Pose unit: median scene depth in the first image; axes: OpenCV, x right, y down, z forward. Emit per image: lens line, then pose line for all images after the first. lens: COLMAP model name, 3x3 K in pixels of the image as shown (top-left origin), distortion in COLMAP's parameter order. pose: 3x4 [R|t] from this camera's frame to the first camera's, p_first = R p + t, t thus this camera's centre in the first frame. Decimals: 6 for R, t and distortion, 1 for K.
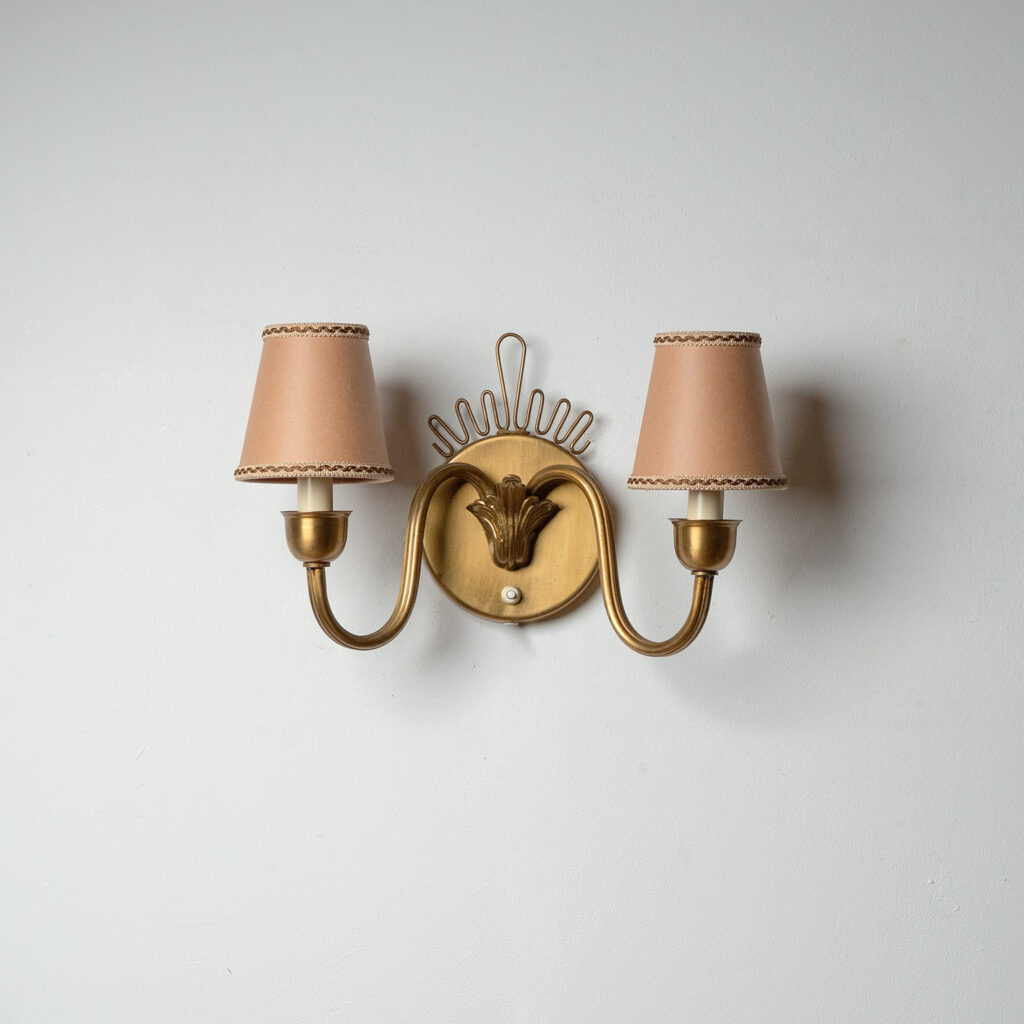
lens RADIAL K [[2581.5, 0, 508.2], [0, 2581.5, 516.6], [0, 0, 1]] dist [0.014484, 0.000000]
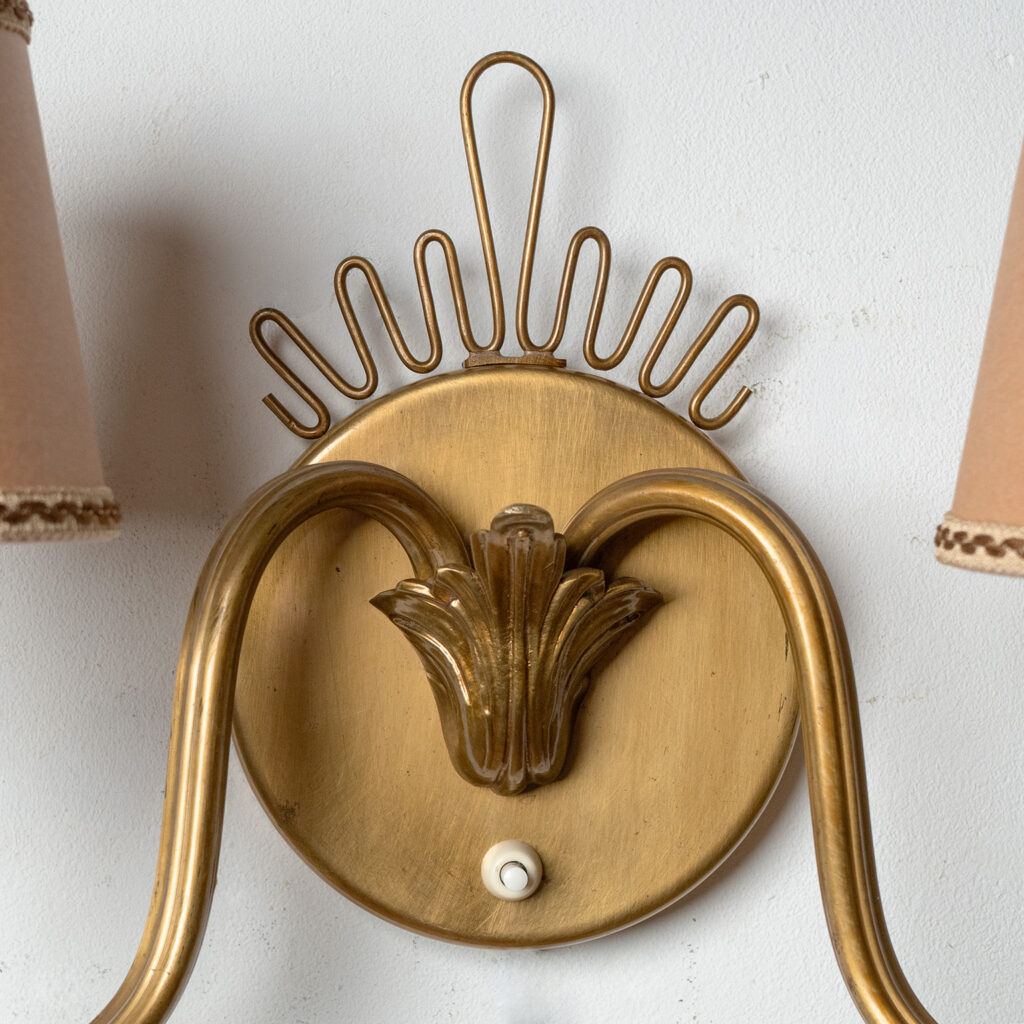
lens RADIAL K [[2581.5, 0, 517.9], [0, 2581.5, 511.3], [0, 0, 1]] dist [0.014484, 0.000000]
pose [[0.998585, -0.004430, 0.052996, -0.014920], [0.002424, 0.999281, 0.037846, -0.026316], [-0.053126, -0.037664, 0.997877, 0.680820]]
